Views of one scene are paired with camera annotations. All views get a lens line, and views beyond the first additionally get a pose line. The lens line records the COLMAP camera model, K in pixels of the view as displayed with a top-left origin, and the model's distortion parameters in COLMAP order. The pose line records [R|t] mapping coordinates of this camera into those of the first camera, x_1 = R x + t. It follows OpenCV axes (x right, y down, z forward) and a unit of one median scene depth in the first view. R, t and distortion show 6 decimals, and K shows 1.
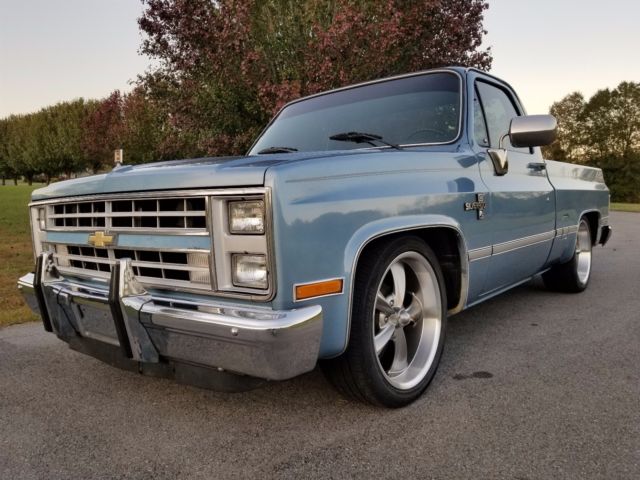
lens RADIAL K [[506.7, 0, 317.4], [0, 506.7, 224.7], [0, 0, 1]] dist [0.074551, -0.135271]
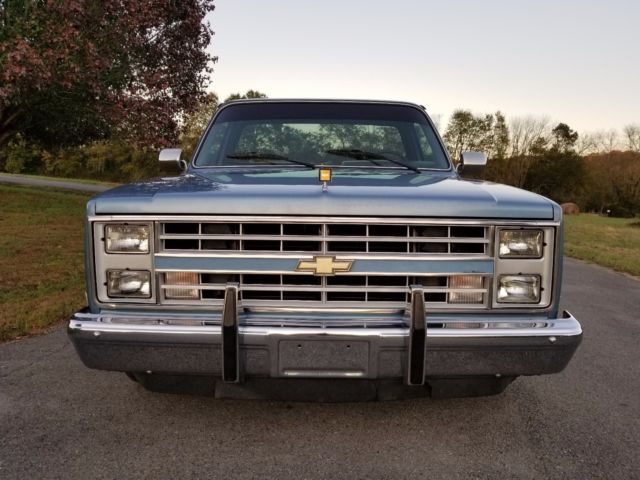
lens RADIAL K [[506.7, 0, 317.4], [0, 506.7, 224.7], [0, 0, 1]] dist [0.074551, -0.135271]
pose [[0.764124, -0.007833, 0.645022, -1.033717], [-0.009127, 0.999695, 0.022952, -0.066972], [-0.645005, -0.023425, 0.763819, 0.320735]]
